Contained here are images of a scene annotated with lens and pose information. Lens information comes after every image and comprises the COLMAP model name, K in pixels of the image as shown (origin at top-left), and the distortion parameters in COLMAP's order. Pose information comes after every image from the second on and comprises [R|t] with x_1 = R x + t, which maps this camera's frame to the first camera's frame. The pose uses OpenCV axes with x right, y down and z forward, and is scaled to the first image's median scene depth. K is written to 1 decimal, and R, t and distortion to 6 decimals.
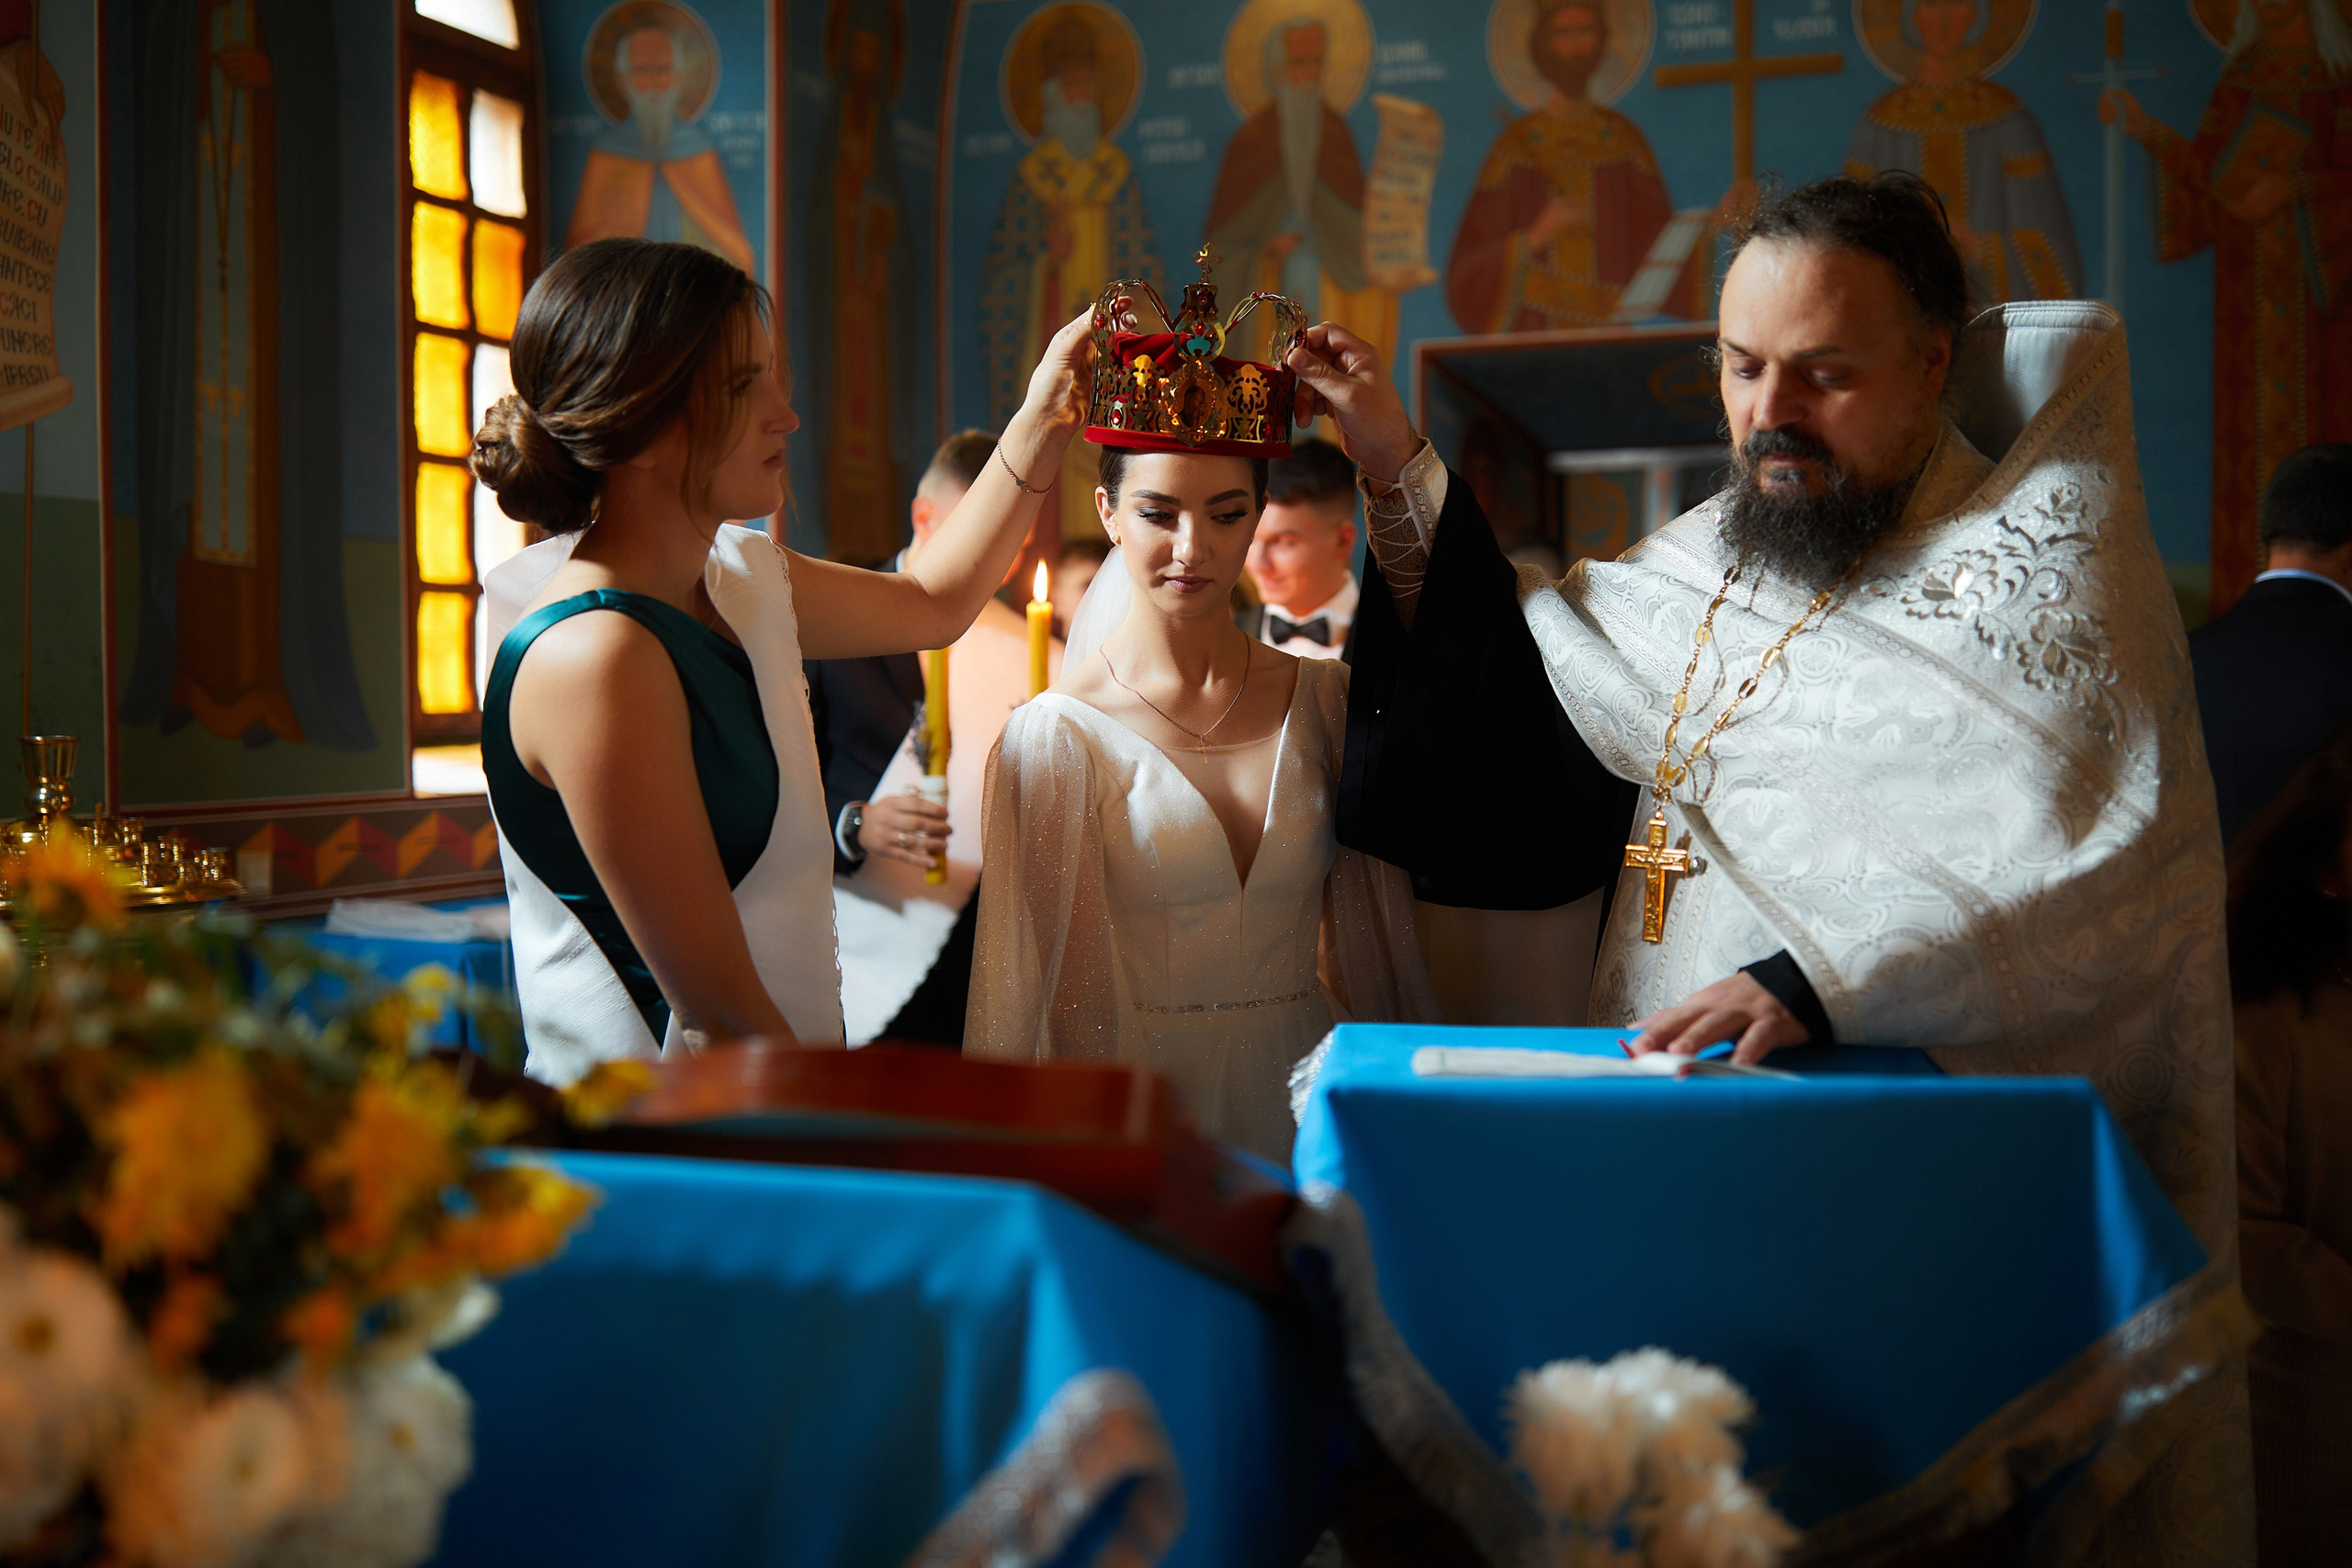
lens RADIAL K [[2366.6, 0, 1192.7], [0, 2366.6, 789.4], [0, 0, 1]] dist [-0.001691, 0.000000]
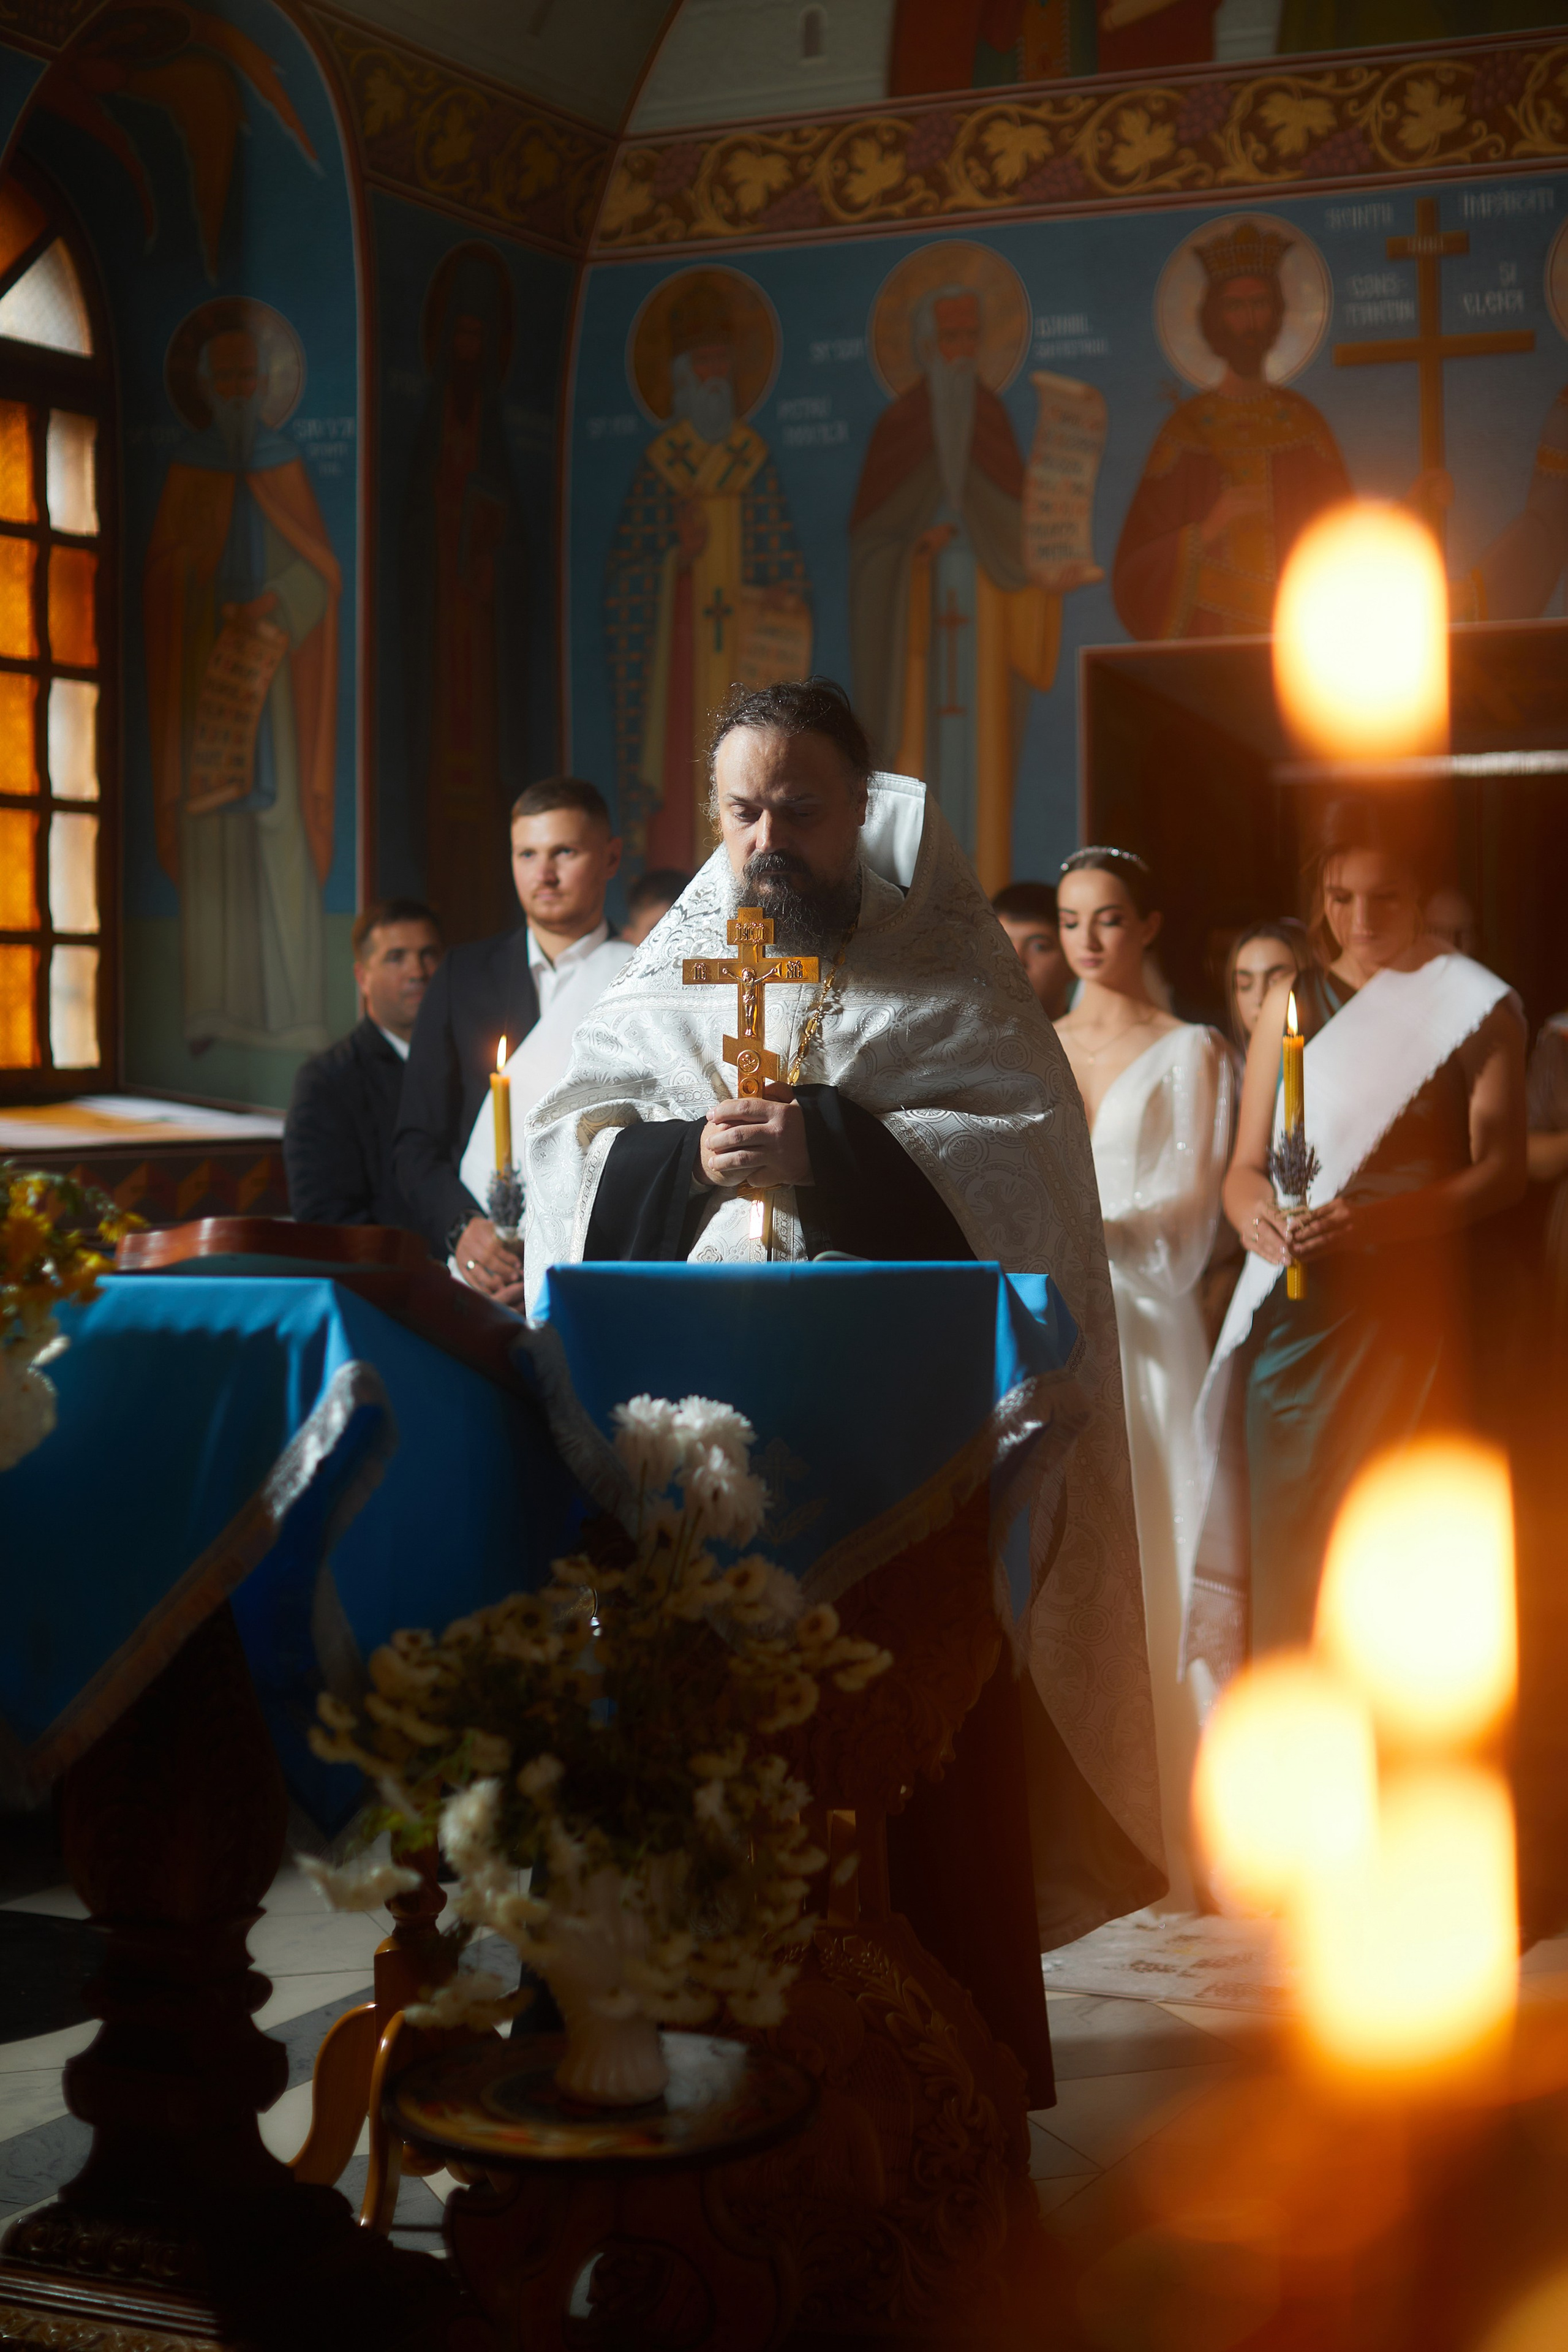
lens RADIAL K [[3390.8, 0, 775.6], [0, 3390.8, 1171.0], [0, 0, 1]] dist [-0.073230, 0.000000]
pose [[0.996774, -0.002601, -0.080219, 0.081978], [0.002214, 0.999985, -0.004916, 0.013982], [0.080231, 0.004723, 0.996765, -0.278054]]
